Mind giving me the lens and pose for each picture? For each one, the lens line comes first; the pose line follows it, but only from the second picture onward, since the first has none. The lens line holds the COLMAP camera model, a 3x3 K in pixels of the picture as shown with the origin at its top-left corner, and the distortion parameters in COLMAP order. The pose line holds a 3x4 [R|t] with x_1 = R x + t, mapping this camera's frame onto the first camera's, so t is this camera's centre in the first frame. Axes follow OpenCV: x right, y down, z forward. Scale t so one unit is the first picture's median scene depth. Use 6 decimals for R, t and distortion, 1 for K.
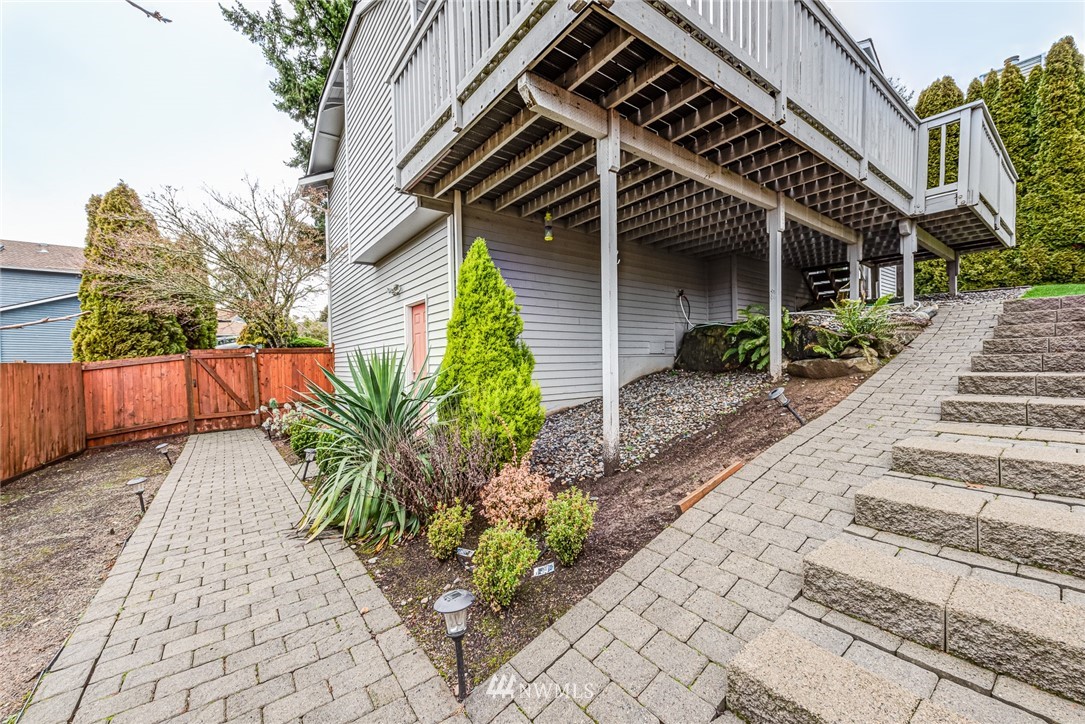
lens RADIAL K [[421.5, 0, 542.3], [0, 421.5, 364.8], [0, 0, 1]] dist [-0.000642, -0.000272]
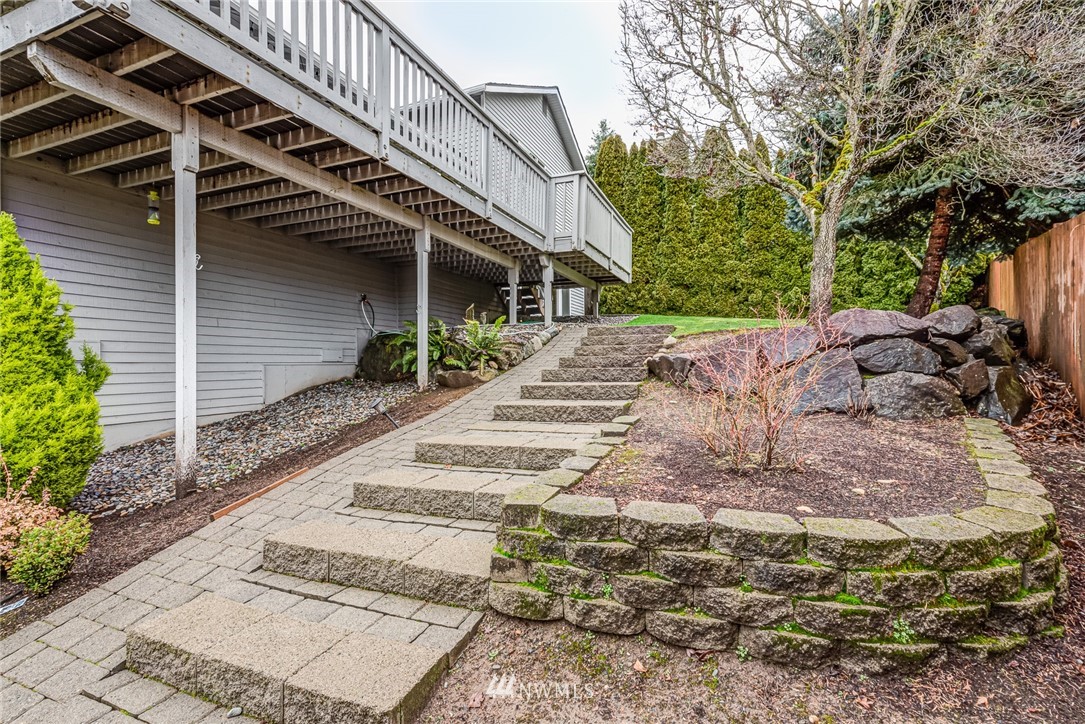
lens RADIAL K [[484.0, 0, 547.6], [0, 484.0, 362.8], [0, 0, 1]] dist [0.015003, -0.004445]
pose [[0.857274, 0.013018, 0.514696, 0.264865], [-0.004559, 0.999833, -0.017694, -0.015757], [-0.514841, 0.012822, 0.857190, -0.299203]]
